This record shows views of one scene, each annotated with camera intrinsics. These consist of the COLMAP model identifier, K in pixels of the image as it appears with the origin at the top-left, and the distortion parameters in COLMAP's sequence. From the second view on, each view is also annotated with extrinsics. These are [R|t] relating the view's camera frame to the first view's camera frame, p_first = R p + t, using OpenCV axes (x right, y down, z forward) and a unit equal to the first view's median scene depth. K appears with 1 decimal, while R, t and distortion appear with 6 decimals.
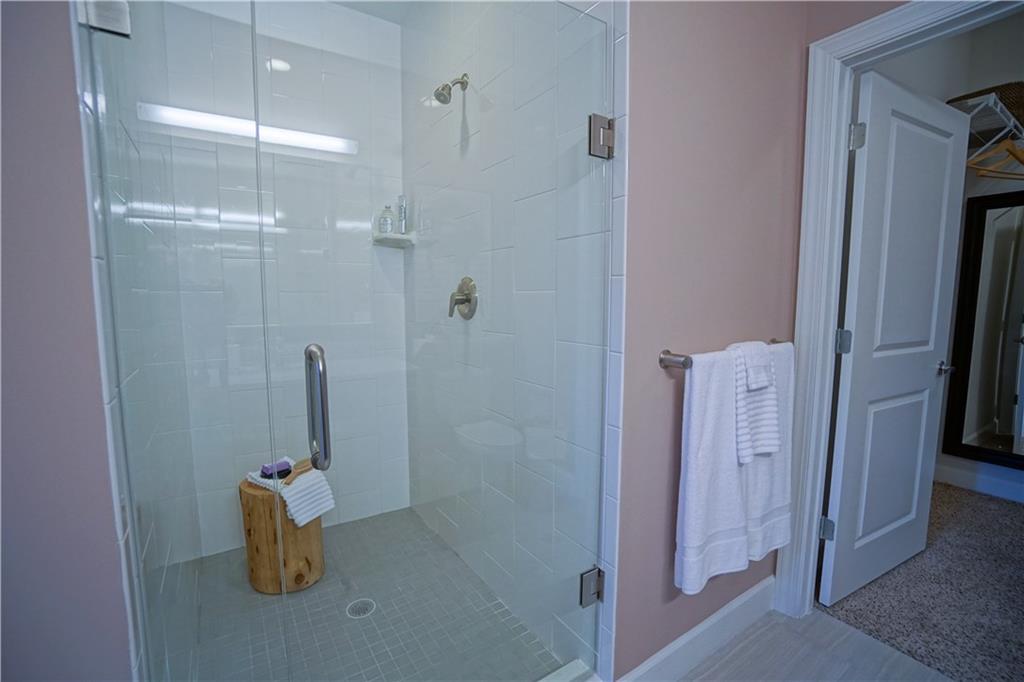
lens RADIAL K [[431.4, 0, 512.0], [0, 431.4, 341.0], [0, 0, 1]] dist [-0.041802, 0.007415]
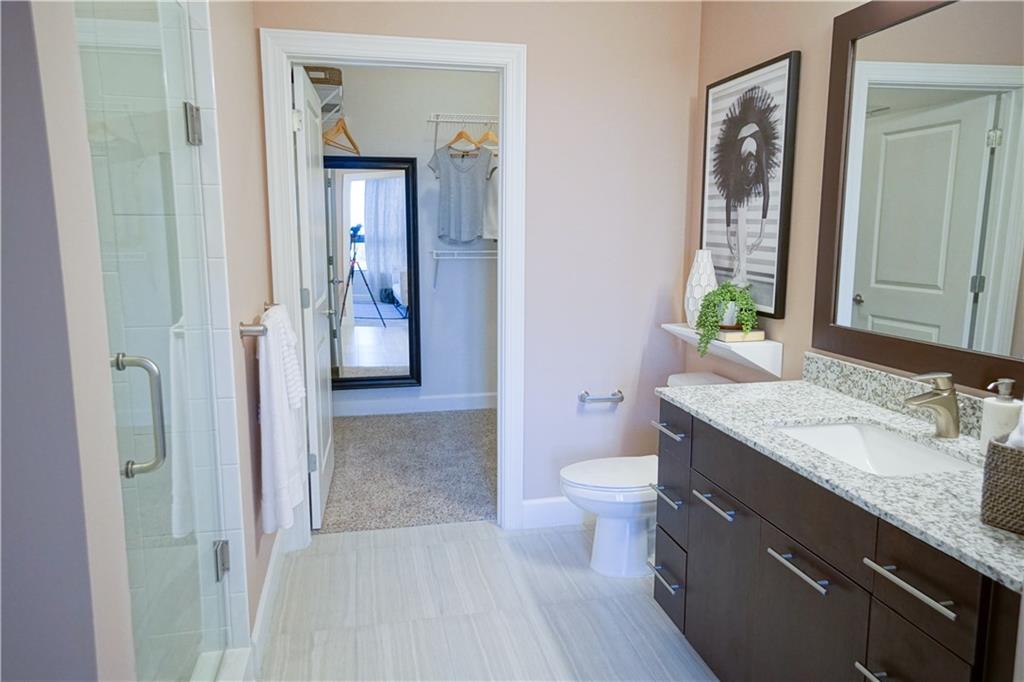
lens RADIAL K [[723.6, 0, 512.0], [0, 723.6, 341.0], [0, 0, 1]] dist [0.015759, 0.041030]
pose [[0.339832, -0.147279, 0.928883, -1.090205], [0.089141, 0.988260, 0.124081, -0.095851], [-0.936252, 0.040635, 0.348971, -0.280158]]
